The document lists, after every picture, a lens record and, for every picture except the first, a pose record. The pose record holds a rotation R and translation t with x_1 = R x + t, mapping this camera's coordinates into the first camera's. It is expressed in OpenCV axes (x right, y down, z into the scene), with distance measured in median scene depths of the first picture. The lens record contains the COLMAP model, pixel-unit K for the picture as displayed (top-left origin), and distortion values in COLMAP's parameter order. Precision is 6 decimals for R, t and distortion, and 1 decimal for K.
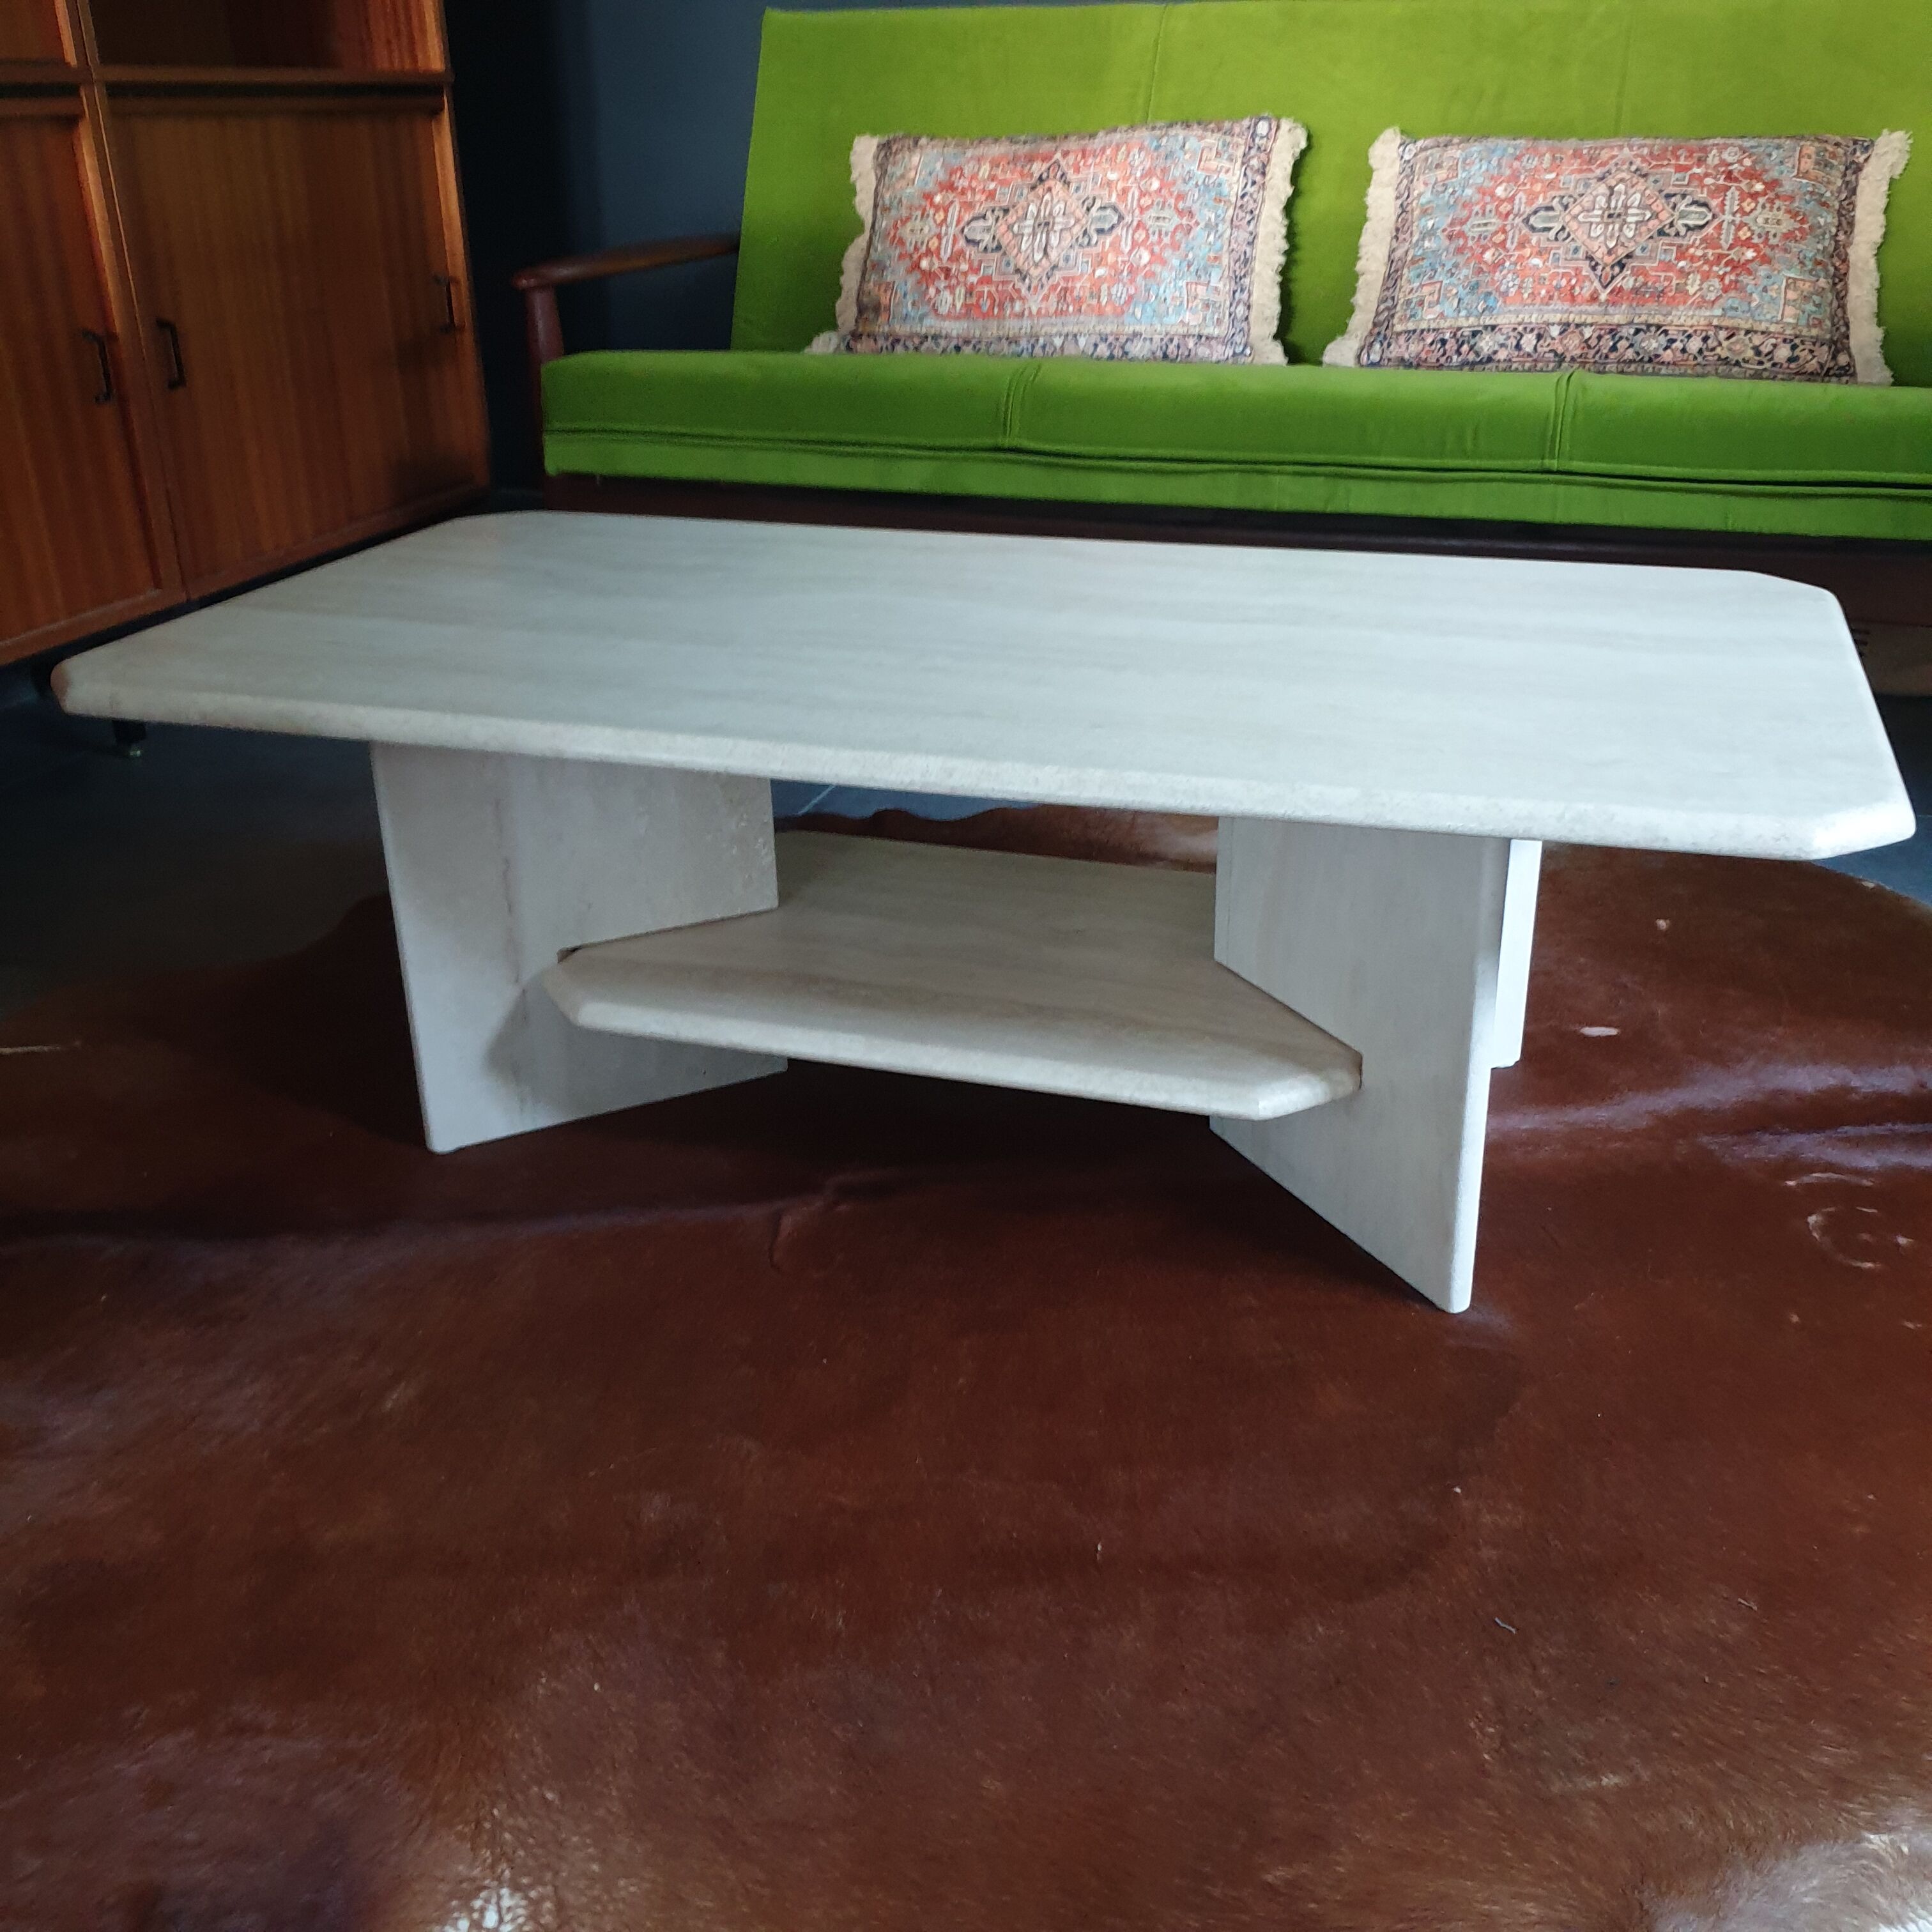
lens RADIAL K [[2032.6, 0, 982.1], [0, 2032.6, 997.7], [0, 0, 1]] dist [-0.012205, 0.048014]
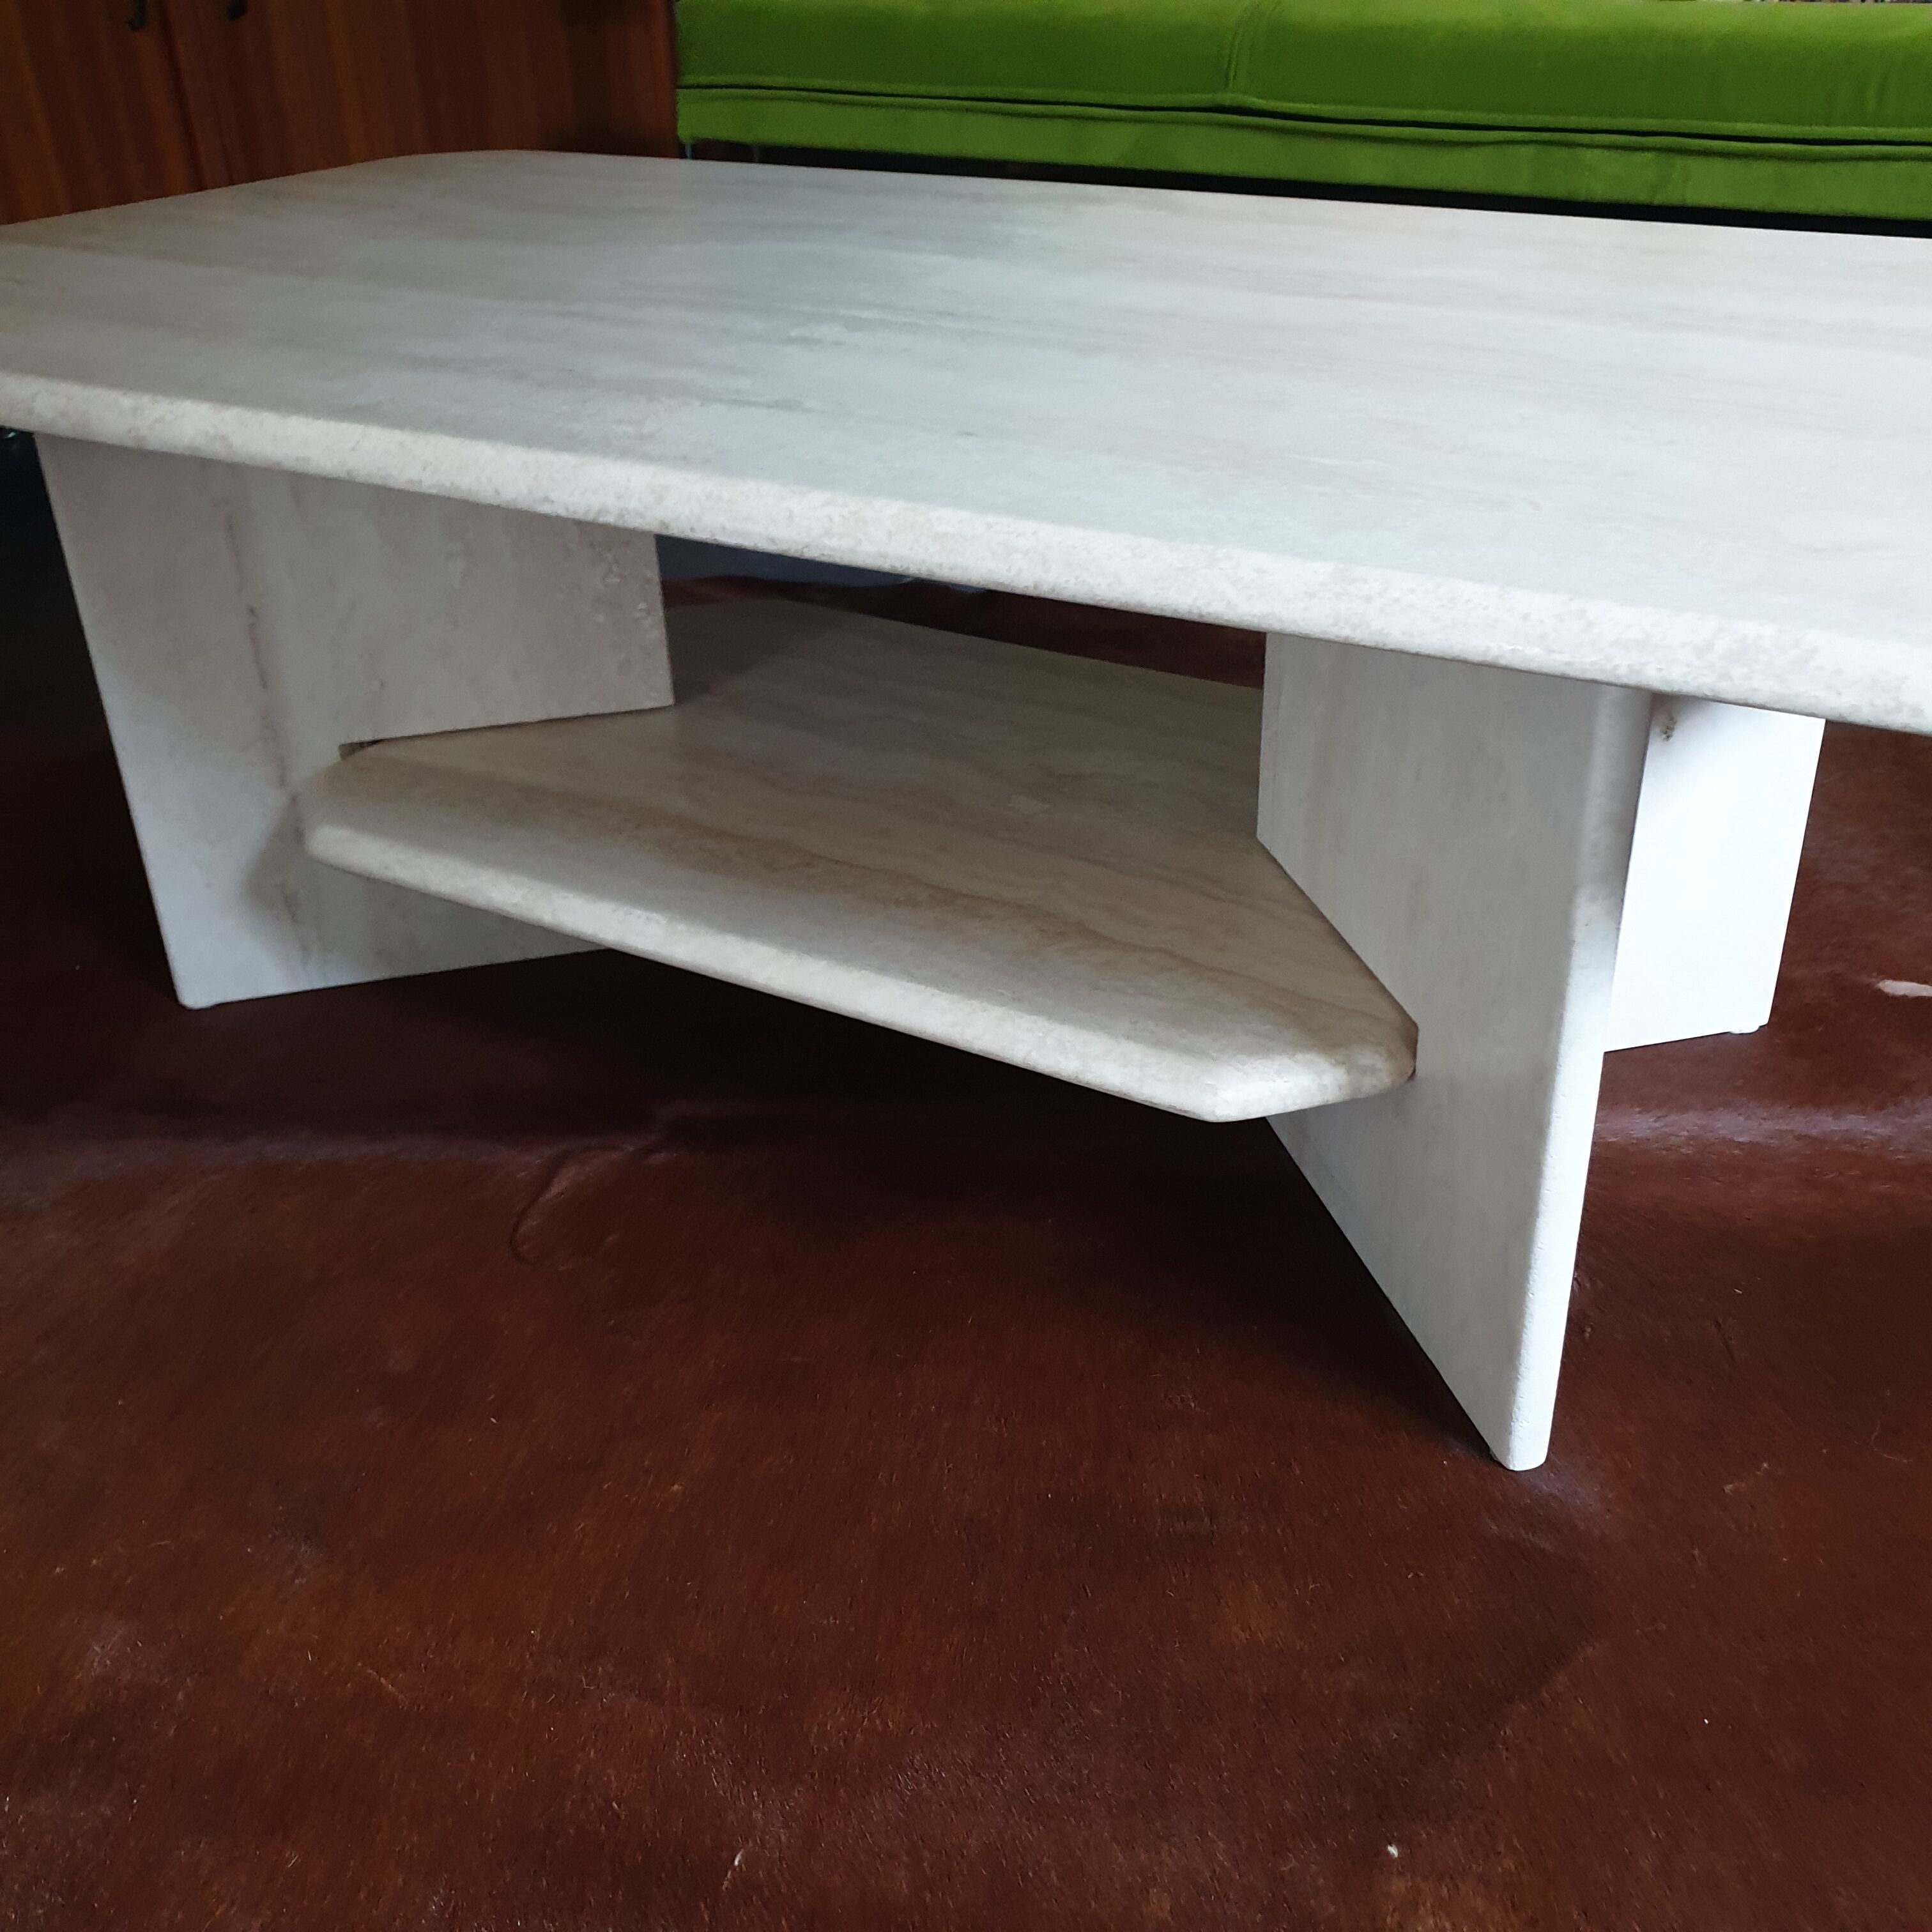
lens RADIAL K [[2017.9, 0, 1002.2], [0, 2017.9, 1025.0], [0, 0, 1]] dist [-0.022990, 0.020046]
pose [[0.977850, 0.103249, -0.182069, 0.097169], [-0.081326, 0.988939, 0.124036, -0.020352], [0.192861, -0.106482, 0.975431, 0.218181]]
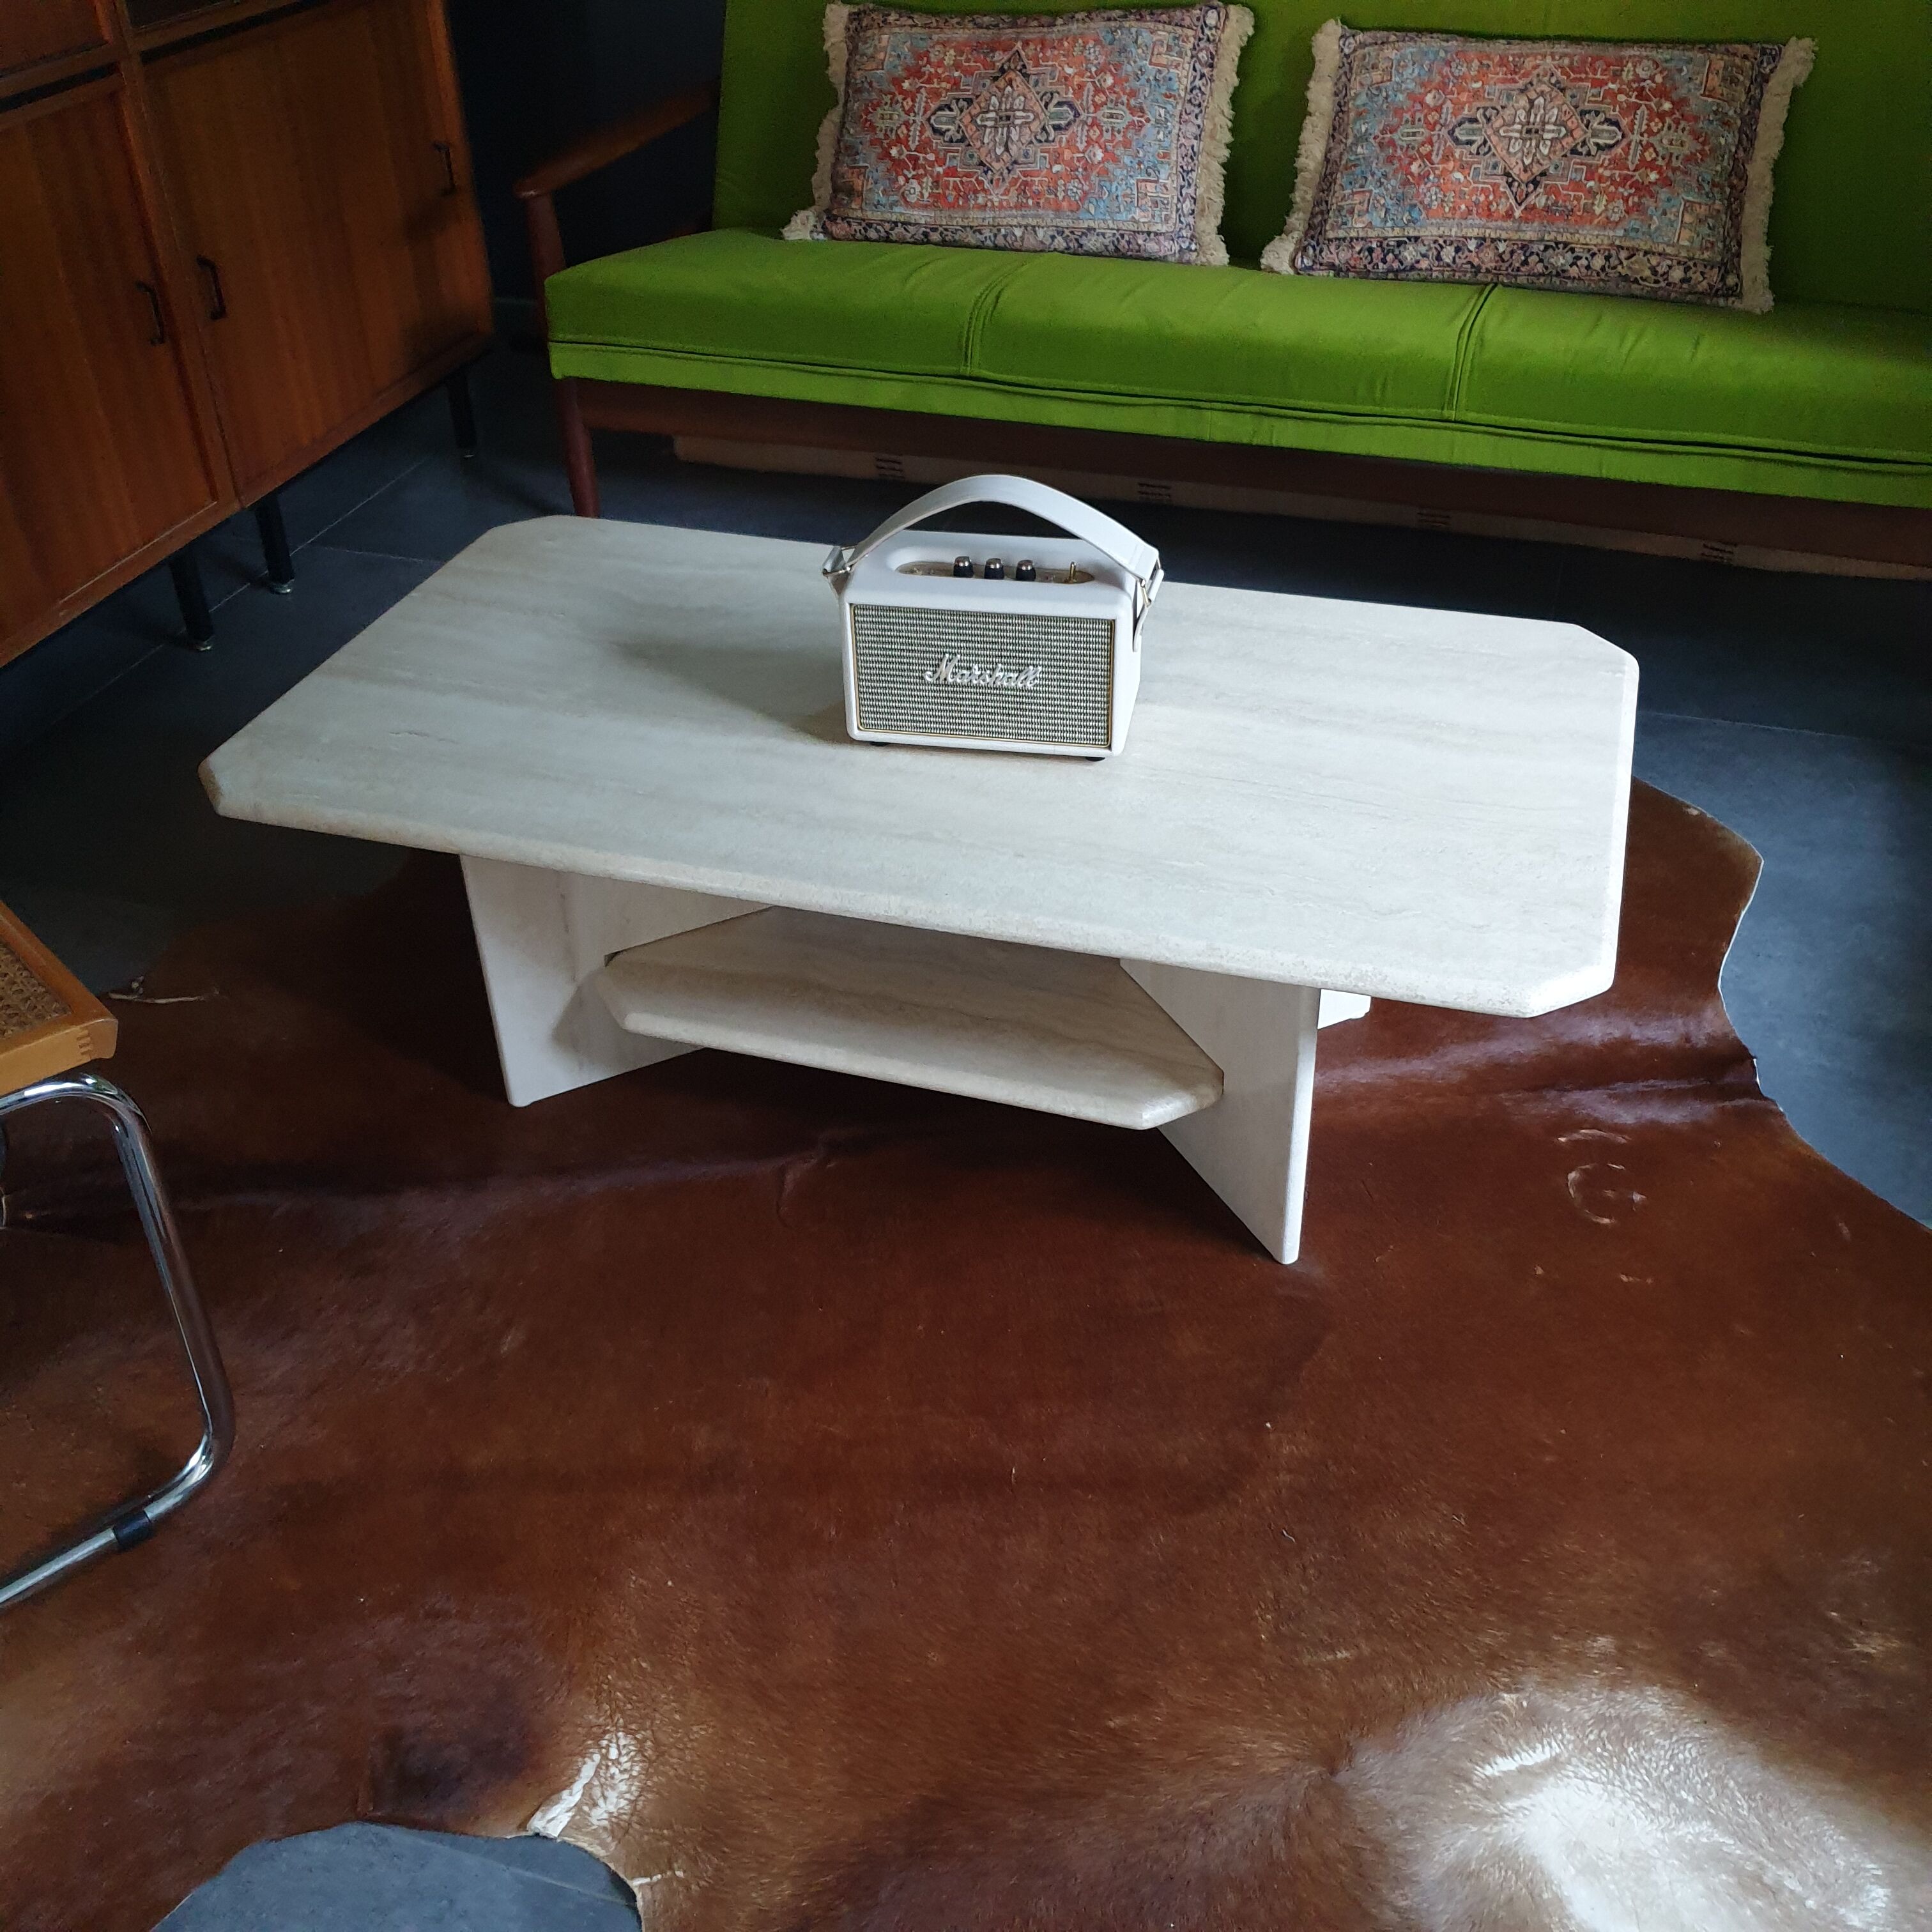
lens RADIAL K [[2040.1, 0, 952.4], [0, 2040.1, 979.3], [0, 0, 1]] dist [-0.002331, 0.030105]
pose [[0.999910, -0.004272, -0.012718, 0.015760], [0.006693, 0.980412, 0.196846, -0.161360], [0.011628, -0.196913, 0.980352, -0.155842]]
